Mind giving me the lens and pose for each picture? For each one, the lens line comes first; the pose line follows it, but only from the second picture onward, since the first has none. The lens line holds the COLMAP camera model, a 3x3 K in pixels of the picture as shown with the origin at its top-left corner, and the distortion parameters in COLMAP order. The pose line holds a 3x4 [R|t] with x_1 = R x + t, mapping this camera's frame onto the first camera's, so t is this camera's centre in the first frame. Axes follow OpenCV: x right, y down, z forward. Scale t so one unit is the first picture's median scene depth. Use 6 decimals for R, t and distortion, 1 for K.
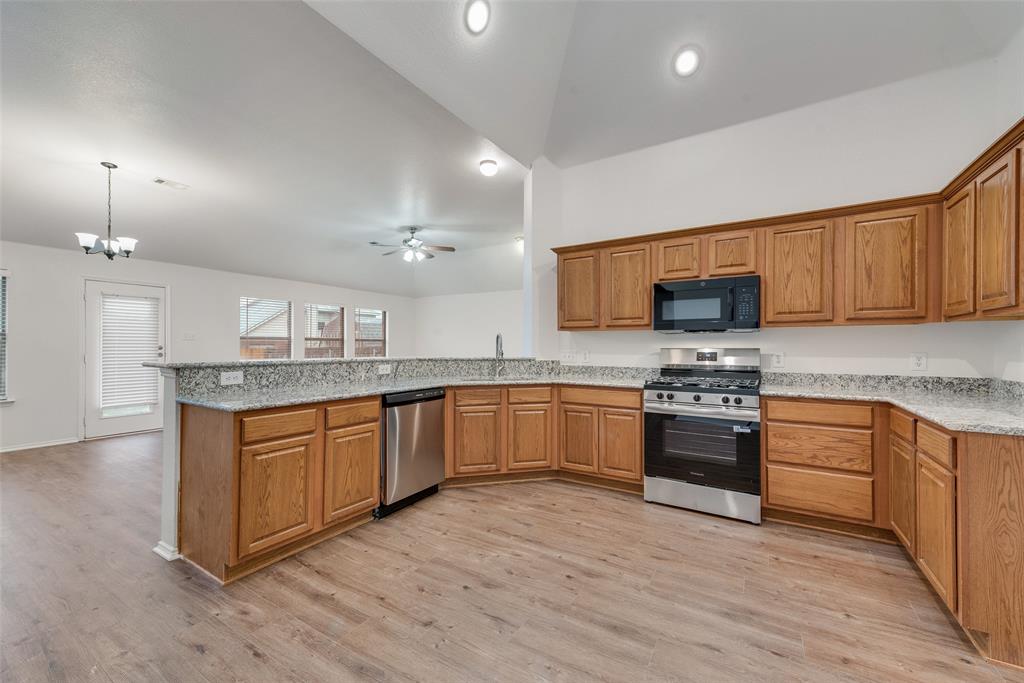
lens RADIAL K [[403.5, 0, 512.8], [0, 403.5, 348.2], [0, 0, 1]] dist [0.011864, -0.001767]
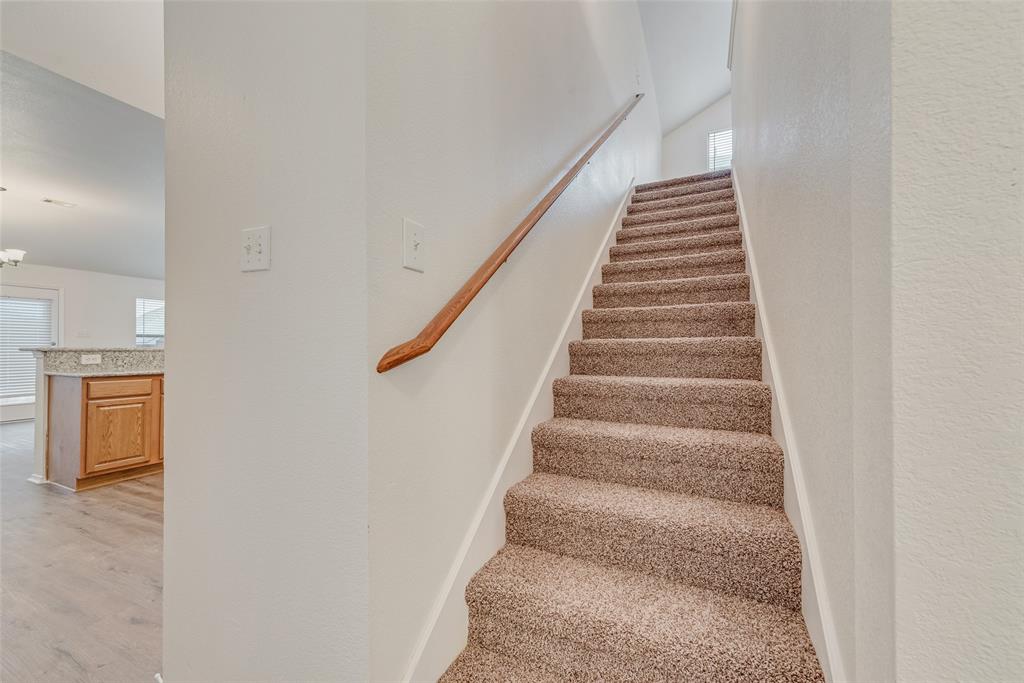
lens RADIAL K [[403.5, 0, 511.7], [0, 403.5, 347.5], [0, 0, 1]] dist [0.011864, -0.001767]
pose [[0.994575, -0.003540, 0.103959, 0.557350], [0.004022, 0.999982, -0.004420, 0.040628], [-0.103941, 0.004814, 0.994572, -0.510166]]
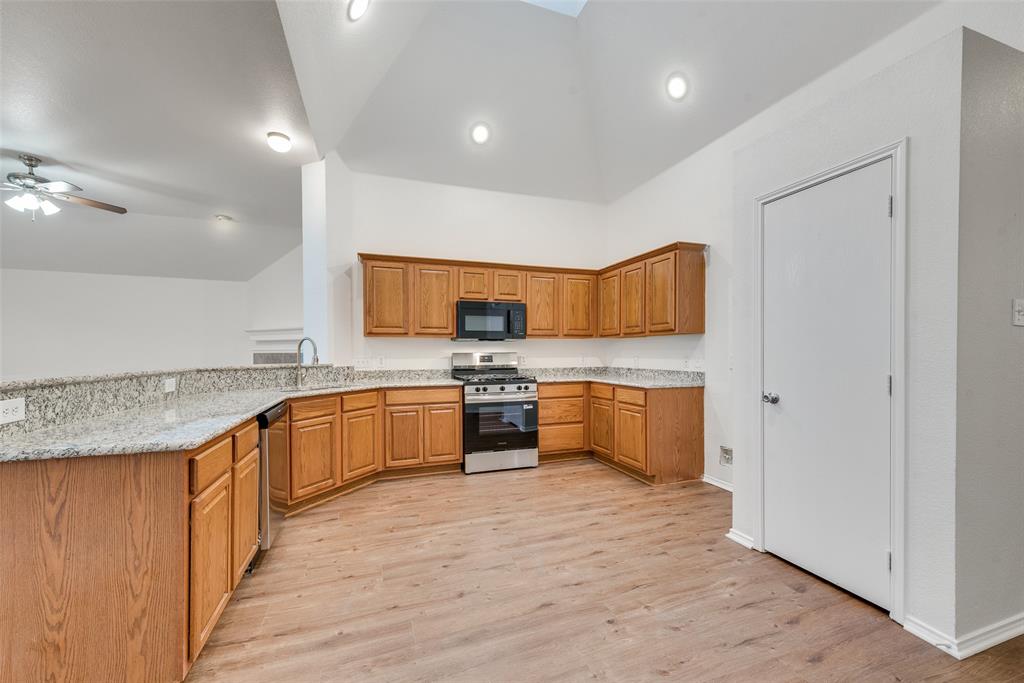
lens RADIAL K [[403.5, 0, 510.5], [0, 403.5, 362.6], [0, 0, 1]] dist [0.011864, -0.001767]
pose [[0.628887, -0.023876, 0.777130, -0.626806], [0.008164, 0.999676, 0.024106, 0.001176], [-0.777454, -0.008815, 0.628878, 0.117066]]
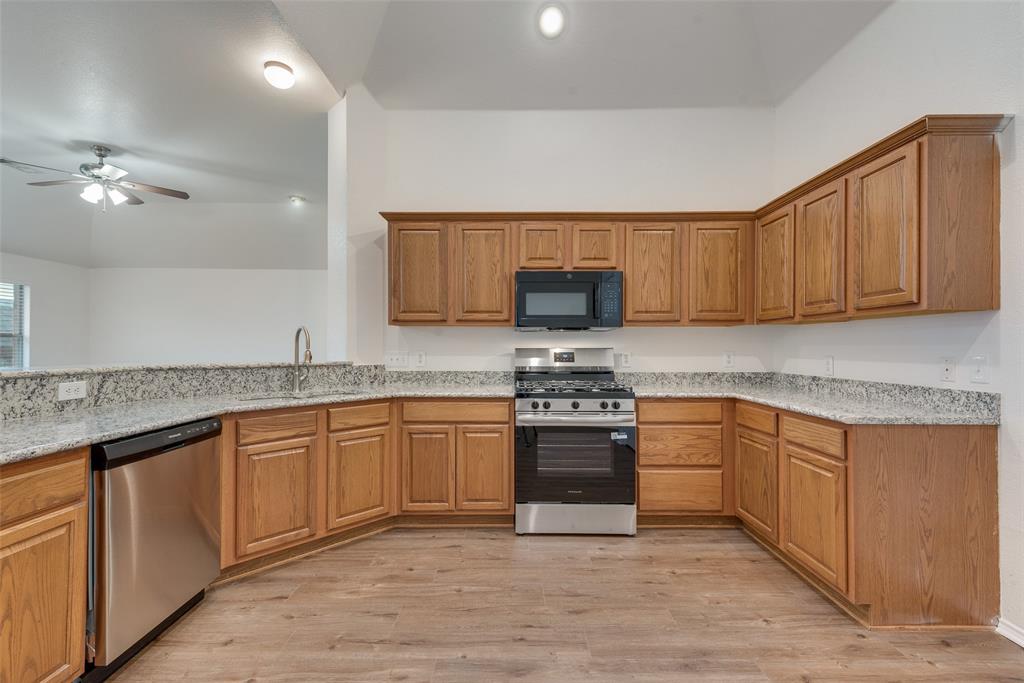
lens RADIAL K [[442.3, 0, 511.3], [0, 442.3, 347.4], [0, 0, 1]] dist [0.014862, -0.005050]
pose [[0.852581, -0.002327, 0.522590, -0.171394], [0.002359, 0.999997, 0.000604, -0.003012], [-0.522590, 0.000717, 0.852584, 0.268259]]
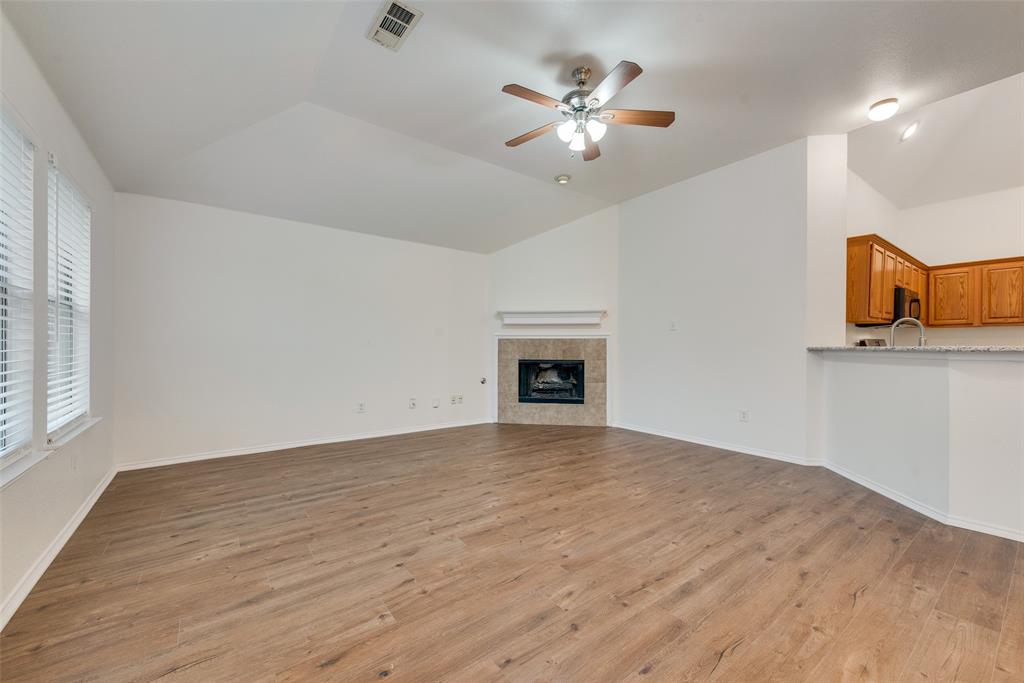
lens RADIAL K [[403.5, 0, 513.0], [0, 403.5, 349.7], [0, 0, 1]] dist [0.011864, -0.001767]
pose [[0.373060, -0.009678, 0.927757, -1.586935], [-0.000610, 0.999943, 0.010676, 0.027553], [-0.927807, -0.004548, 0.373033, 2.016288]]
